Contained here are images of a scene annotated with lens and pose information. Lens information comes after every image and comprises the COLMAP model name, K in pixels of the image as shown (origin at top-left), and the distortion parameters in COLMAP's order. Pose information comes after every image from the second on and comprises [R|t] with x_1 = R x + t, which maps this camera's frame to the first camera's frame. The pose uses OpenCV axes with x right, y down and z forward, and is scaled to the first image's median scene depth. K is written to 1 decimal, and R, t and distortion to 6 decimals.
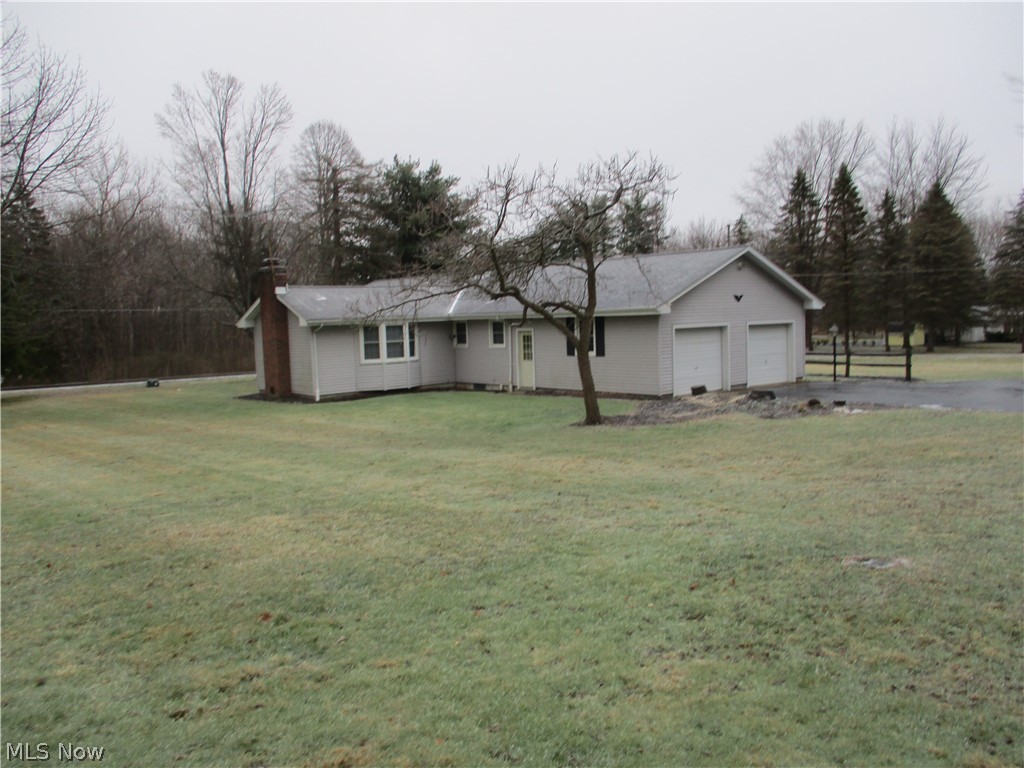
lens RADIAL K [[847.7, 0, 510.1], [0, 847.7, 378.4], [0, 0, 1]] dist [-0.006865, -0.005447]
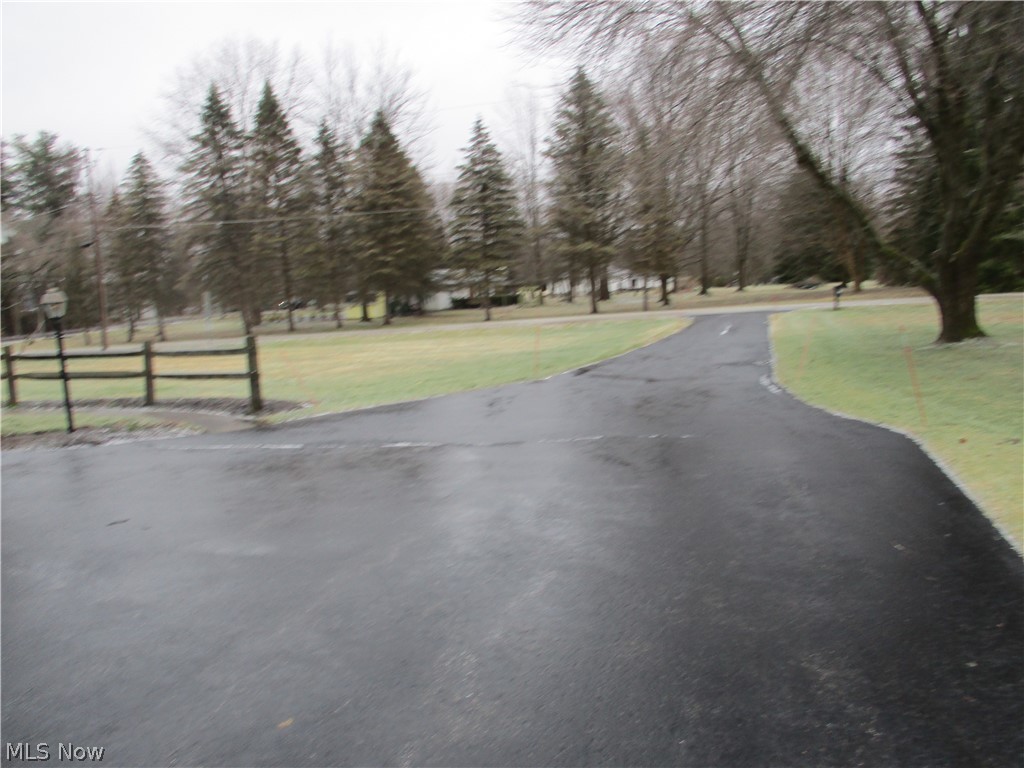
lens RADIAL K [[847.7, 0, 510.1], [0, 847.7, 378.4], [0, 0, 1]] dist [-0.006865, -0.005447]
pose [[0.841686, -0.088485, 0.532668, 0.150793], [0.074478, 0.996077, 0.047779, -0.010258], [-0.534807, -0.000543, 0.844974, 0.243637]]
